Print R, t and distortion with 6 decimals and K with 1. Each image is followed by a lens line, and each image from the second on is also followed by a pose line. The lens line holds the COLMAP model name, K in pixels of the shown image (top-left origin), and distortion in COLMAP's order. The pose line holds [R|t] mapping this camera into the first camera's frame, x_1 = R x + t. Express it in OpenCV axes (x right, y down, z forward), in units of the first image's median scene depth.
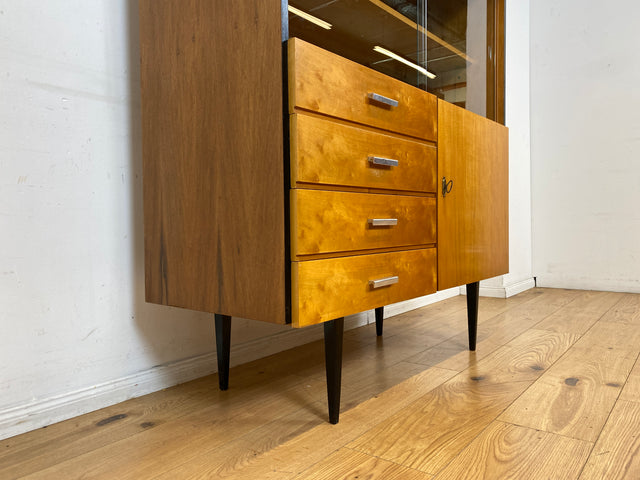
lens RADIAL K [[490.9, 0, 321.1], [0, 490.9, 231.6], [0, 0, 1]] dist [0.010847, -0.010047]
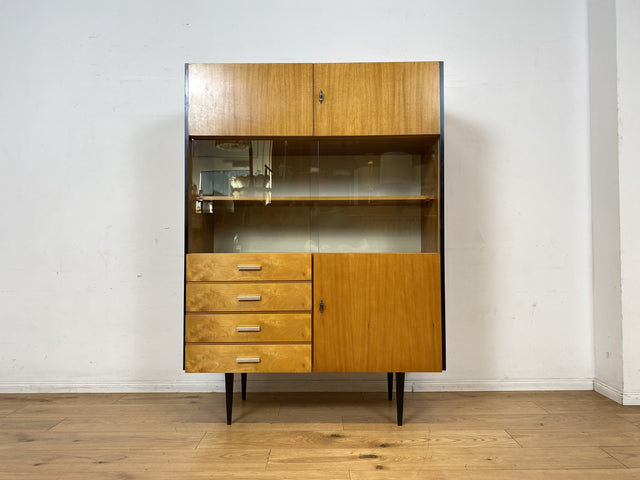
lens RADIAL K [[490.9, 0, 321.1], [0, 490.9, 231.6], [0, 0, 1]] dist [0.010847, -0.010047]
pose [[0.617957, -0.017757, -0.786011, 1.593109], [-0.019012, 0.999115, -0.037519, -0.291971], [0.785982, 0.038129, 0.617073, 0.001029]]
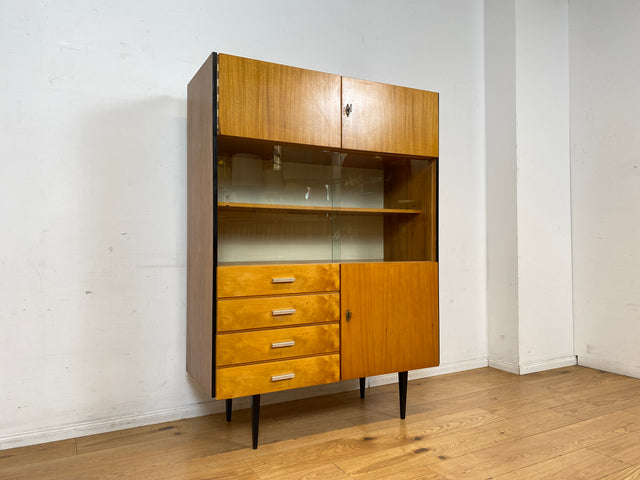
lens RADIAL K [[490.9, 0, 321.1], [0, 490.9, 231.6], [0, 0, 1]] dist [0.010847, -0.010047]
pose [[0.918306, 0.001260, -0.395868, 0.858833], [-0.016845, 0.999214, -0.035897, -0.330523], [0.395512, 0.039633, 0.917605, -0.582007]]
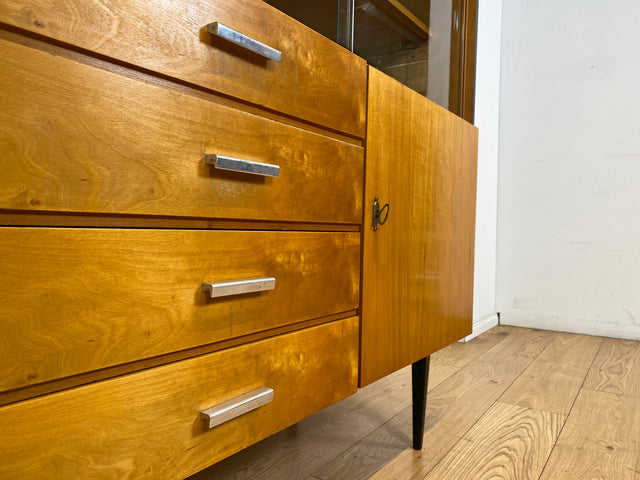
lens RADIAL K [[491.7, 0, 320.0], [0, 491.7, 240.0], [0, 0, 1]] dist [0.017331, -0.010239]
pose [[0.996729, 0.031592, 0.074393, 0.144577], [-0.031682, 0.999498, 0.000041, -0.059940], [-0.074354, -0.002398, 0.997229, 0.420797]]
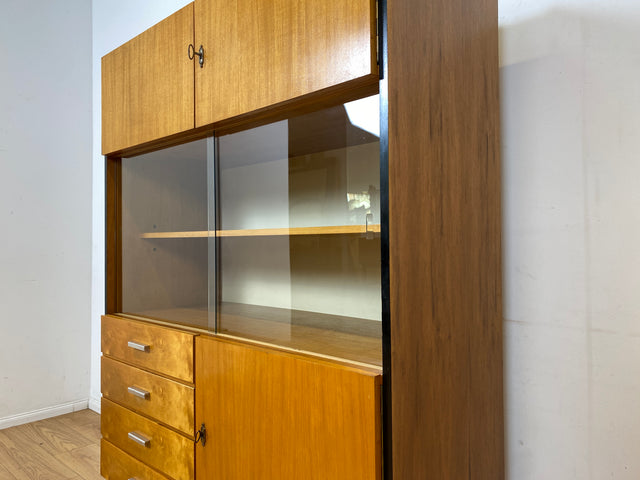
lens RADIAL K [[490.9, 0, 321.1], [0, 490.9, 231.6], [0, 0, 1]] dist [0.010847, -0.010047]
pose [[-0.067639, -0.011237, -0.997647, 1.189508], [-0.009264, 0.999901, -0.010634, -0.476549], [0.997667, 0.008523, -0.067736, 1.339112]]
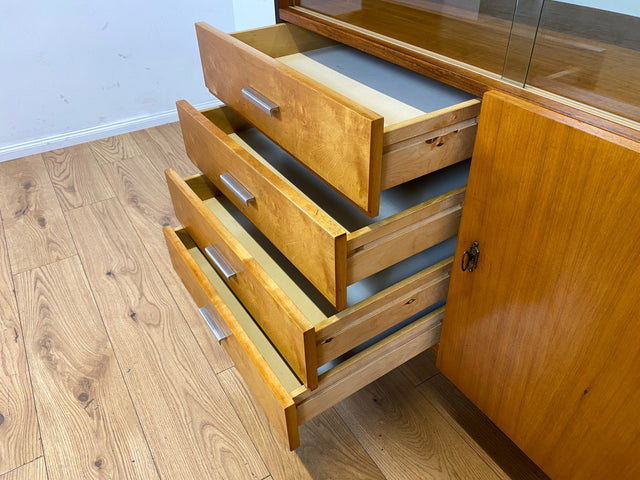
lens RADIAL K [[497.0, 0, 320.0], [0, 497.0, 240.0], [0, 0, 1]] dist [0.007935, 0.003793]
pose [[-0.342930, 0.582361, -0.737058, 0.637452], [0.018433, 0.788659, 0.614555, -0.460156], [0.939180, 0.197163, -0.281189, 1.063999]]
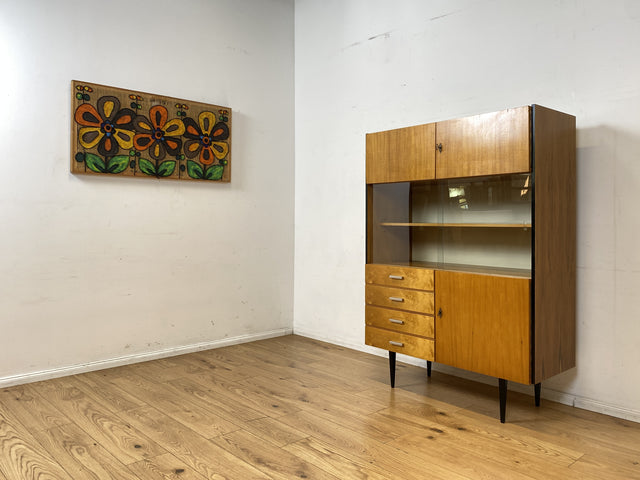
lens RADIAL K [[519.2, 0, 337.8], [0, 519.2, 216.6], [0, 0, 1]] dist [0.012708, -0.012092]
pose [[-0.144570, 0.005342, -0.989480, 2.594573], [-0.017689, 0.999812, 0.007982, -0.531324], [0.989336, 0.018657, -0.144448, 0.928109]]
